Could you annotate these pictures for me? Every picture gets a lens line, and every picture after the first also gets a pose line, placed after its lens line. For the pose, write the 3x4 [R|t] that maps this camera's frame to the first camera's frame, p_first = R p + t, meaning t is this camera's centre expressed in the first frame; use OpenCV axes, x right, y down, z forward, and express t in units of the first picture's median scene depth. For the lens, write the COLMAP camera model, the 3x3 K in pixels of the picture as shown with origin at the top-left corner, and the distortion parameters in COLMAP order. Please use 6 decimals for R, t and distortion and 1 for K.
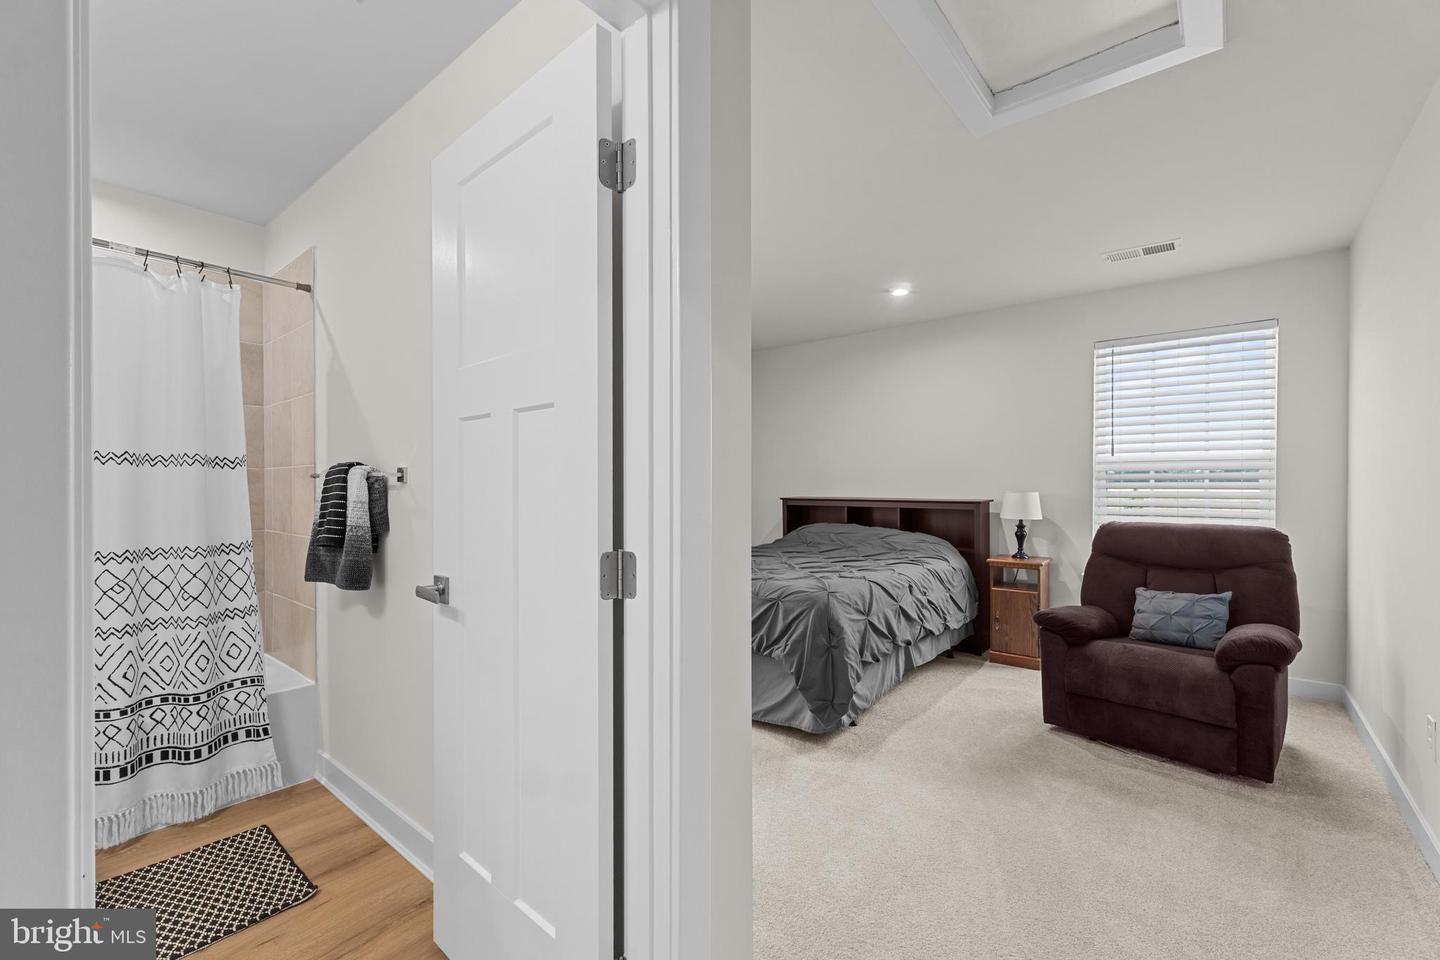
lens RADIAL K [[616.5, 0, 727.2], [0, 616.5, 479.8], [0, 0, 1]] dist [0.001274, -0.000669]
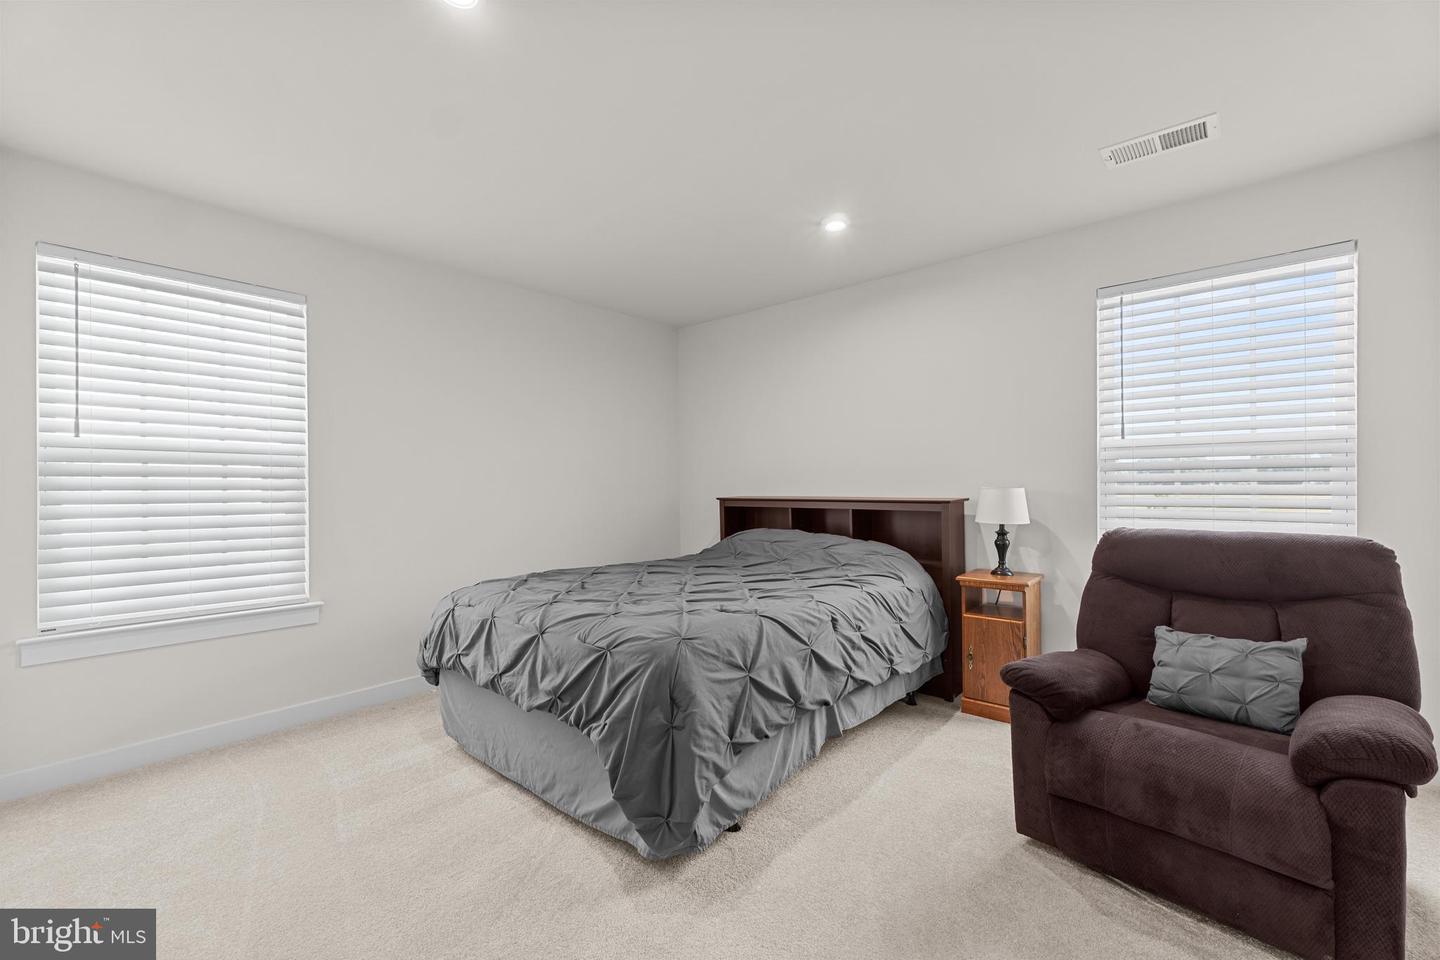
lens RADIAL K [[616.5, 0, 721.8], [0, 616.5, 476.0], [0, 0, 1]] dist [0.001274, -0.000669]
pose [[0.999513, -0.006853, -0.030451, 0.207800], [0.006627, 0.999950, -0.007525, 0.011156], [0.030501, 0.007319, 0.999508, 0.306169]]
